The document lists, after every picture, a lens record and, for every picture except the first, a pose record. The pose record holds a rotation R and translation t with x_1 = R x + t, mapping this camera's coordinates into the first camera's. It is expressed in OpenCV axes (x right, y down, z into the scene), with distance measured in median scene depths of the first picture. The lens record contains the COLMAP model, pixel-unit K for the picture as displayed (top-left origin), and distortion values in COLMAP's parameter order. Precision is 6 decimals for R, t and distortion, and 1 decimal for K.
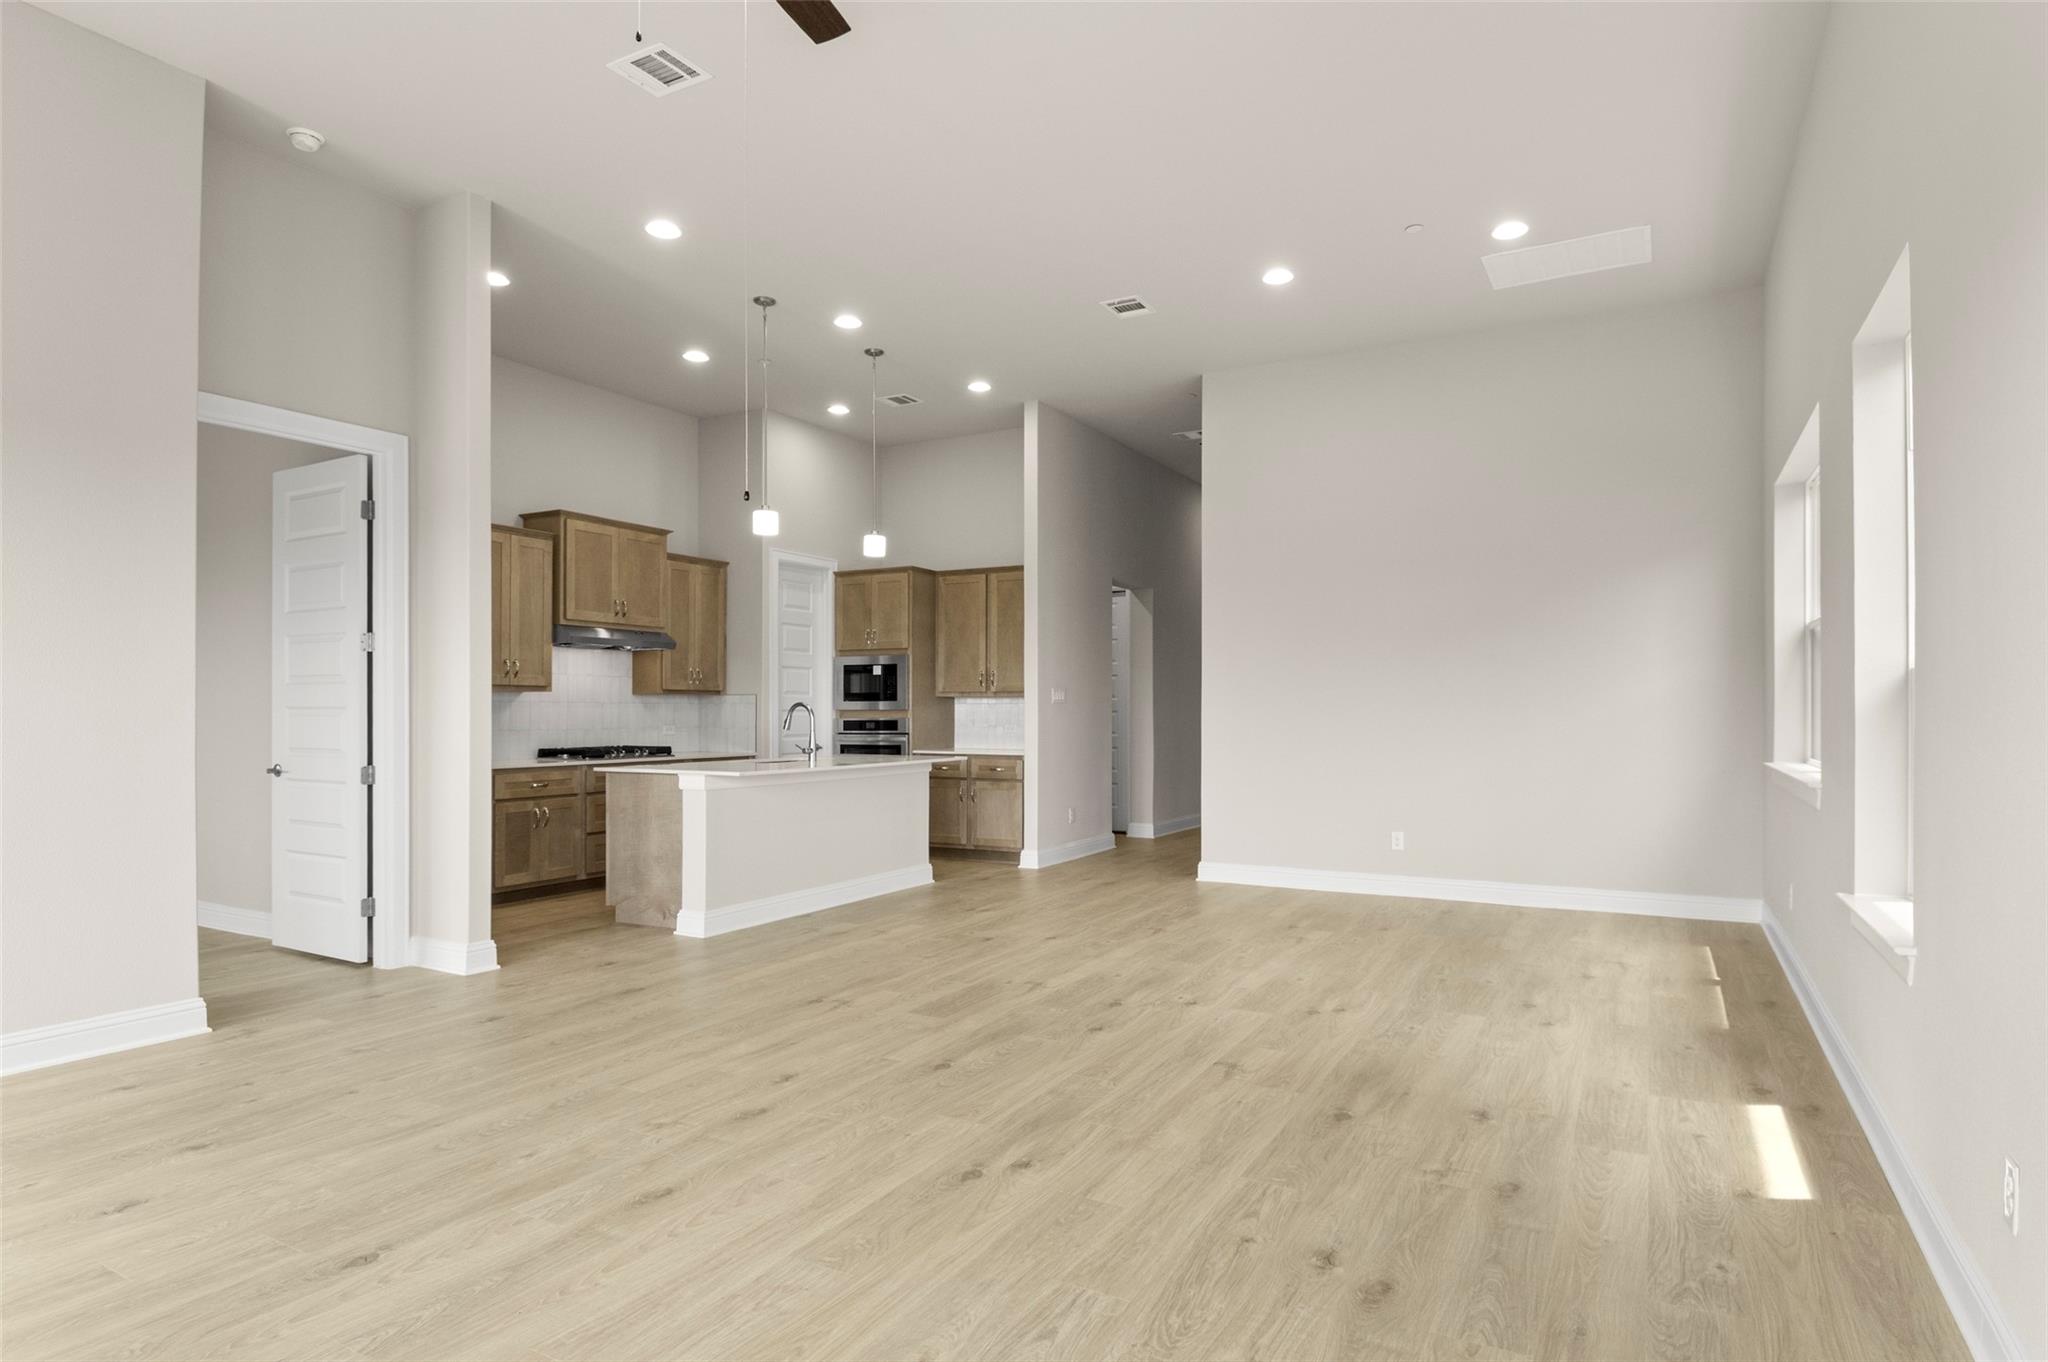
lens RADIAL K [[1101.1, 0, 1069.9], [0, 1101.1, 714.2], [0, 0, 1]] dist [0.039474, -0.049094]
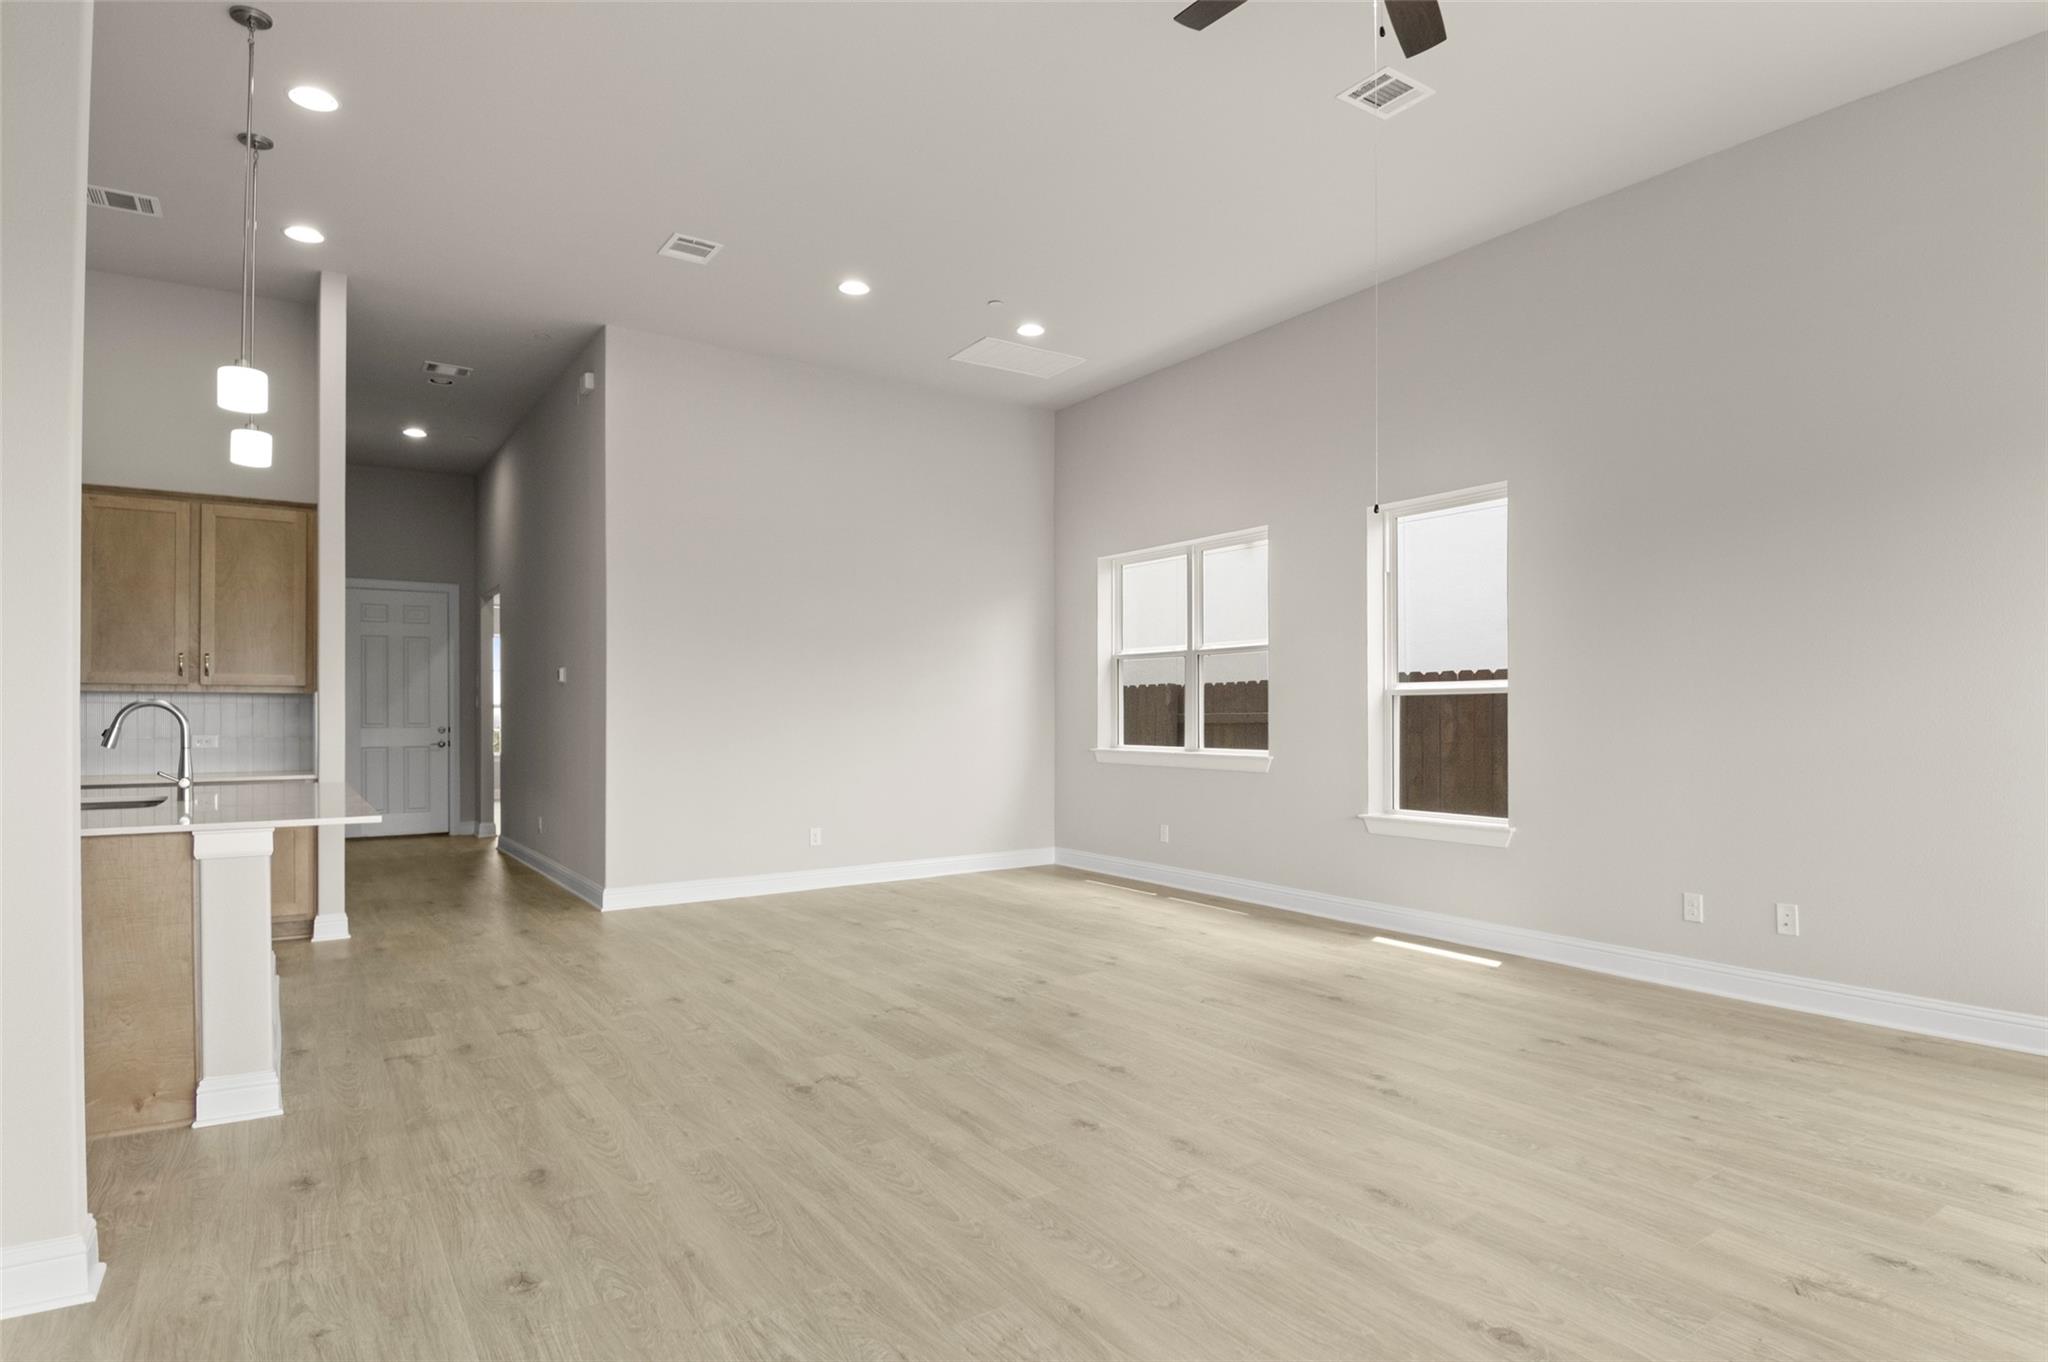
lens RADIAL K [[1076.1, 0, 1066.9], [0, 1076.1, 722.6], [0, 0, 1]] dist [0.029275, -0.042219]
pose [[0.439790, -0.008377, 0.898061, -0.452275], [0.004226, 0.999965, 0.007258, -0.000664], [-0.898090, 0.000603, 0.439810, 0.282460]]
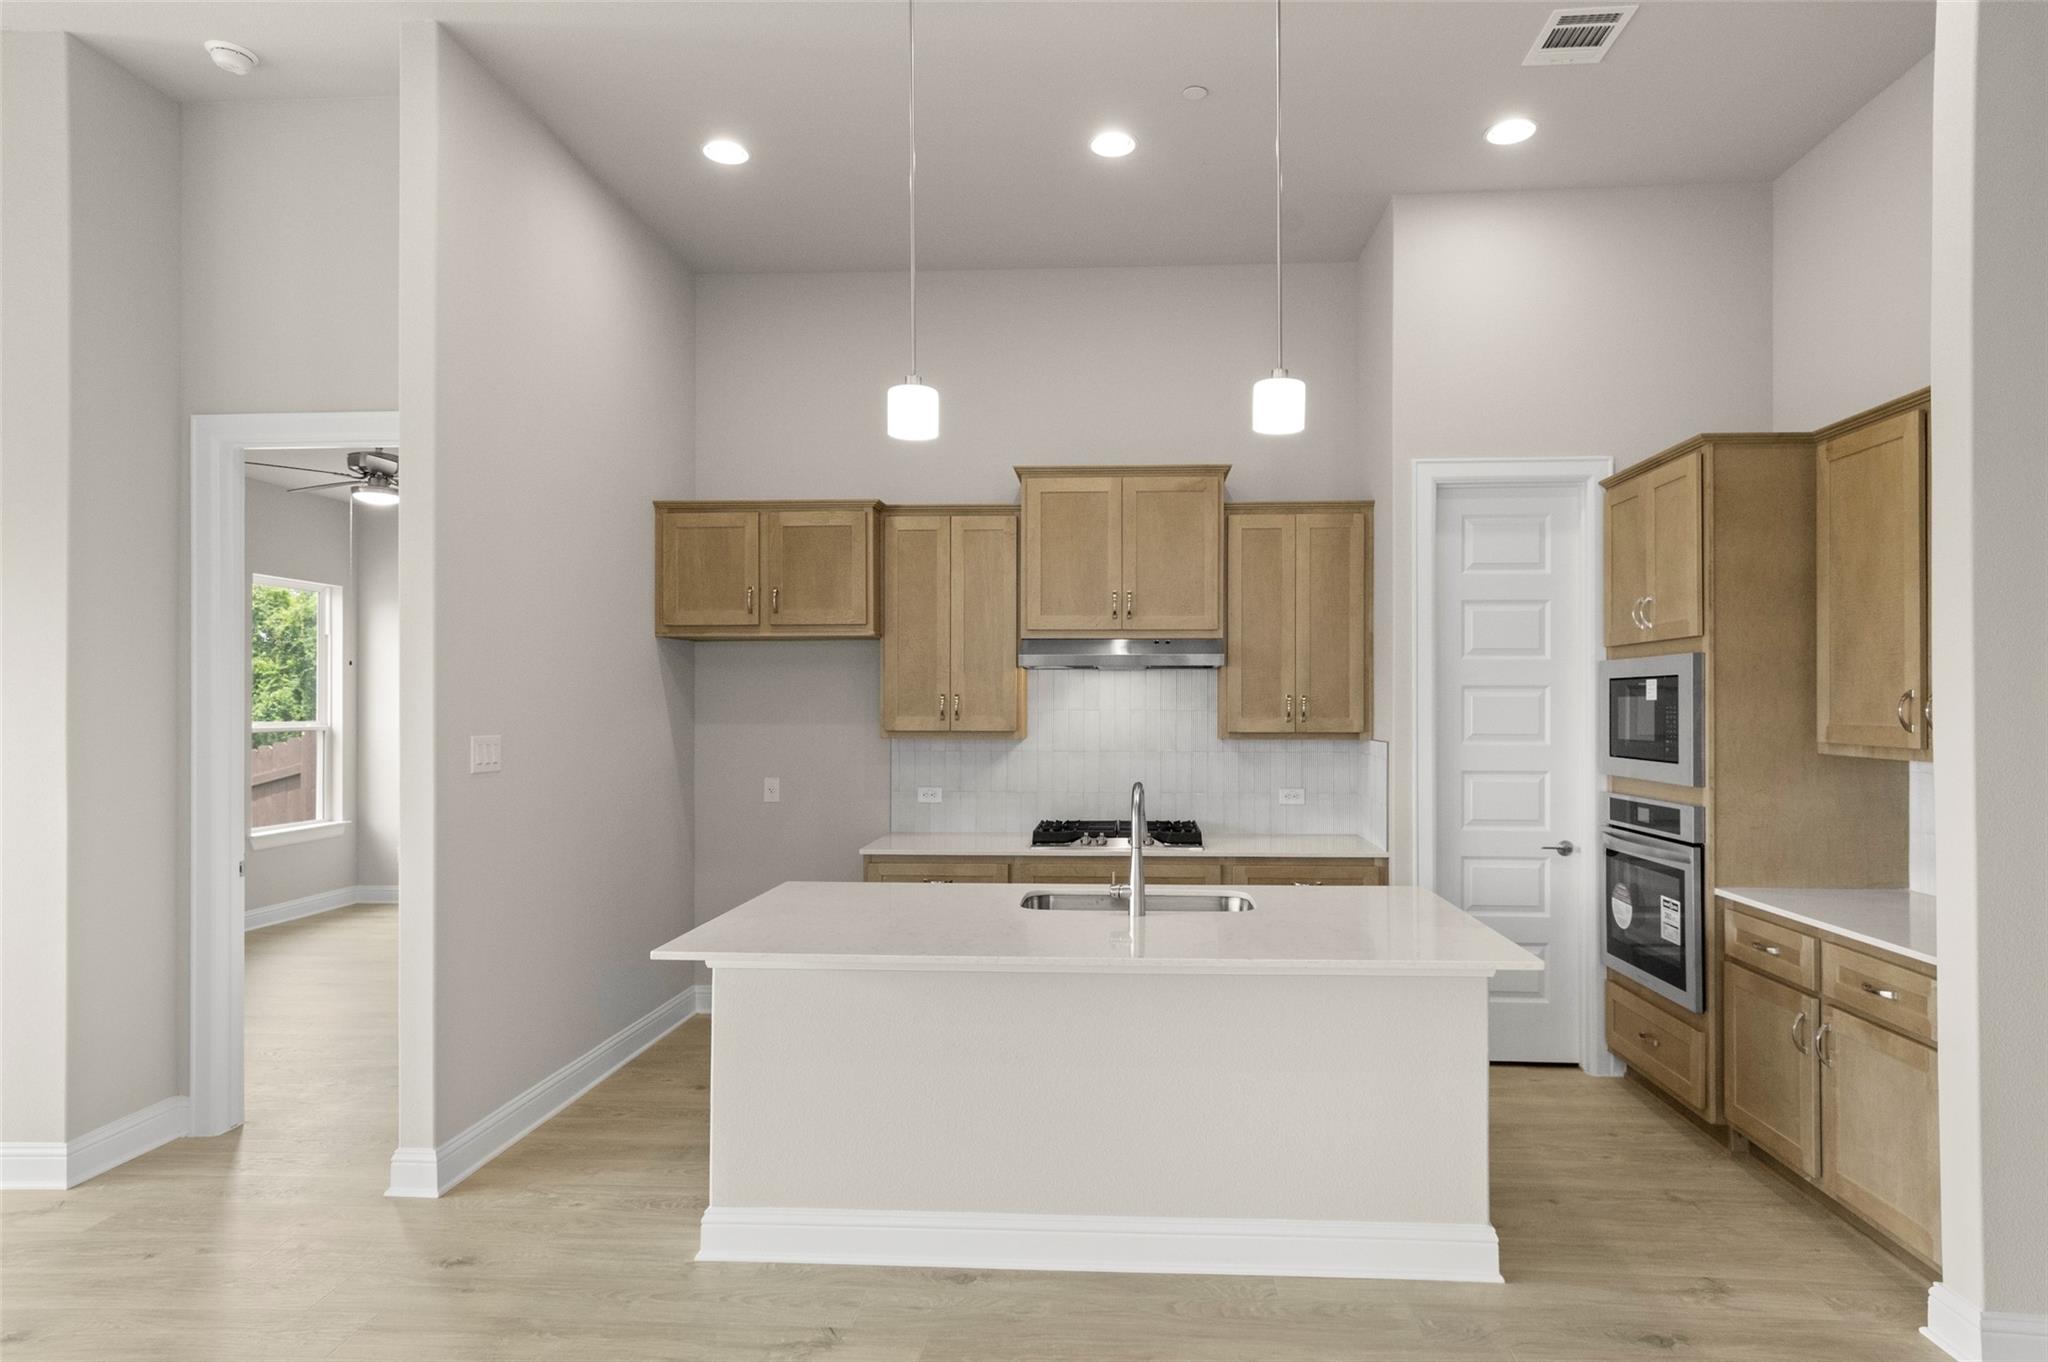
lens RADIAL K [[1125.6, 0, 1069.6], [0, 1125.6, 694.6], [0, 0, 1]] dist [0.009244, 0.000385]
pose [[0.414614, -0.007062, -0.909970, 0.148397], [-0.001840, 0.999961, -0.008599, -0.036937], [0.909996, 0.005240, 0.414585, 0.660890]]
